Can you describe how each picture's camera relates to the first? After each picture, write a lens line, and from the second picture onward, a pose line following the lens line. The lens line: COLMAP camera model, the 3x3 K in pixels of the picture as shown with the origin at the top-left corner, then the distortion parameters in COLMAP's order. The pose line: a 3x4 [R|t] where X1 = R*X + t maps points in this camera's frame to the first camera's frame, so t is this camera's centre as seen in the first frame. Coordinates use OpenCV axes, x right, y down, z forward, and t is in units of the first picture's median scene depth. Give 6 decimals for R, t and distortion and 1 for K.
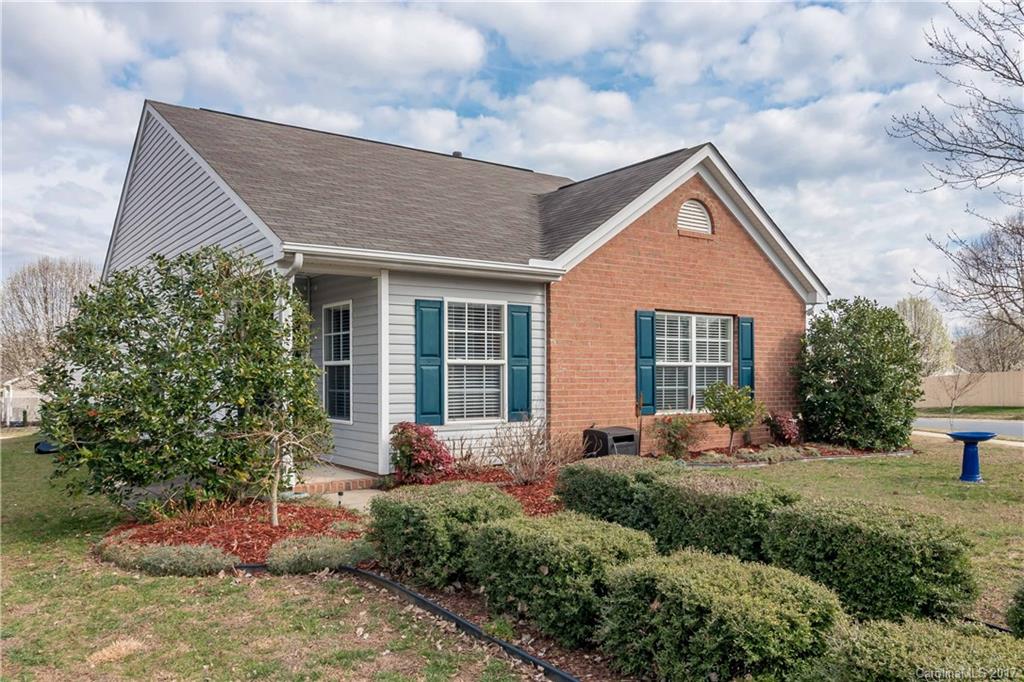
lens RADIAL K [[779.5, 0, 510.7], [0, 779.5, 367.0], [0, 0, 1]] dist [-0.028858, -0.002546]
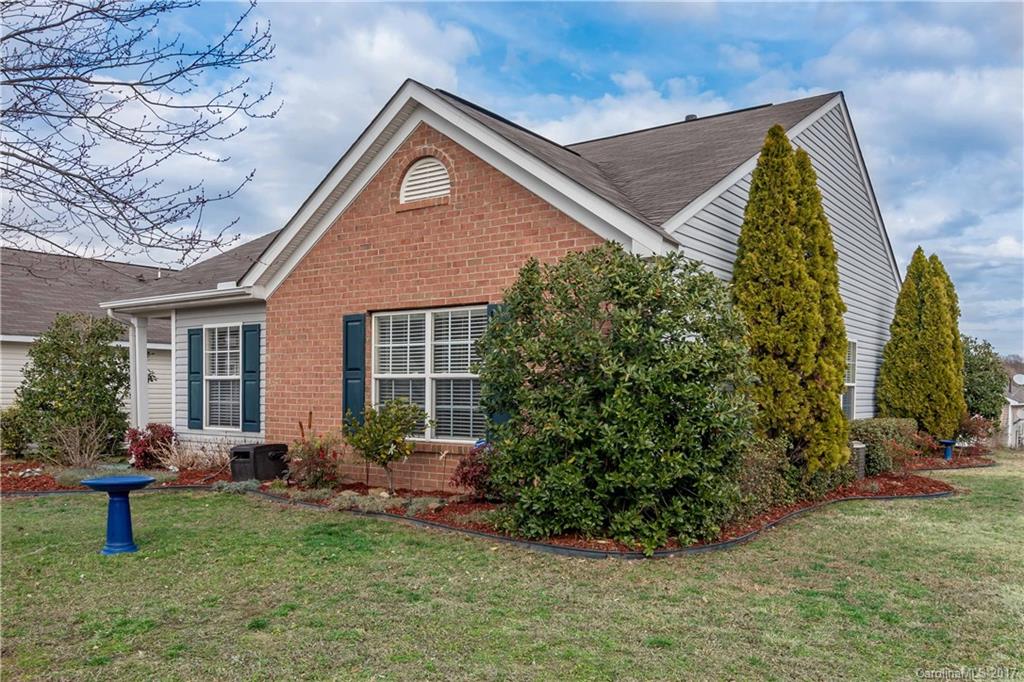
lens RADIAL K [[818.6, 0, 520.1], [0, 818.6, 379.6], [0, 0, 1]] dist [0.012229, 0.002864]
pose [[0.323678, -0.007509, -0.946137, 1.091154], [0.004682, 0.999969, -0.006334, 0.005500], [0.946156, -0.002380, 0.323703, 0.892695]]
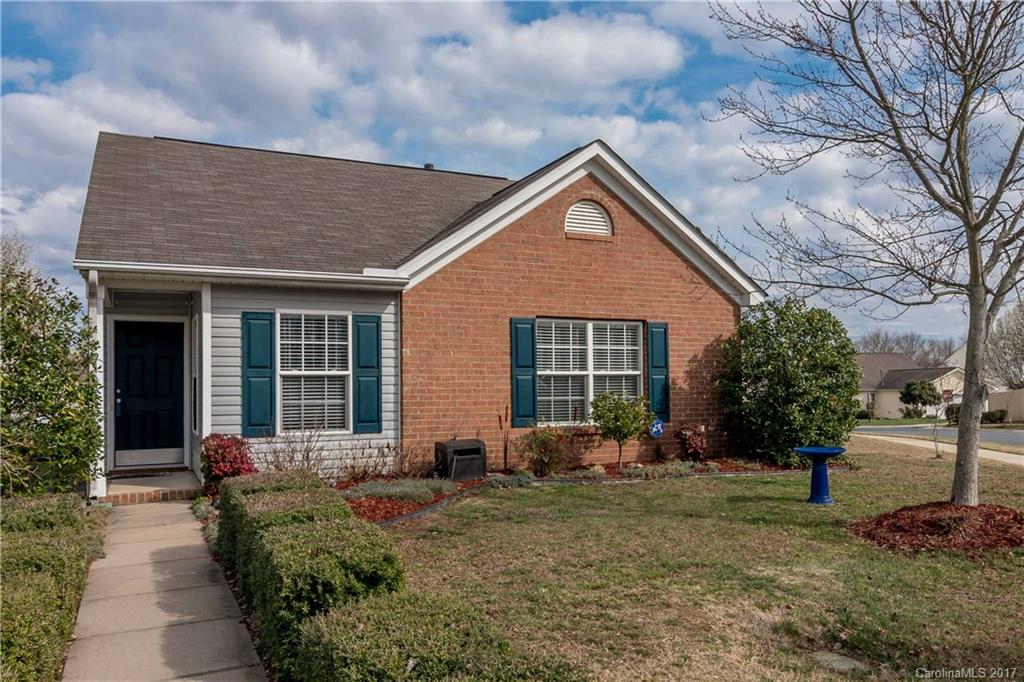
lens RADIAL K [[779.5, 0, 511.7], [0, 779.5, 350.2], [0, 0, 1]] dist [-0.028858, -0.002546]
pose [[0.986233, -0.014729, -0.164705, 0.320232], [0.008835, 0.999296, -0.036460, 0.002308], [0.165126, 0.034503, 0.985669, 0.055250]]
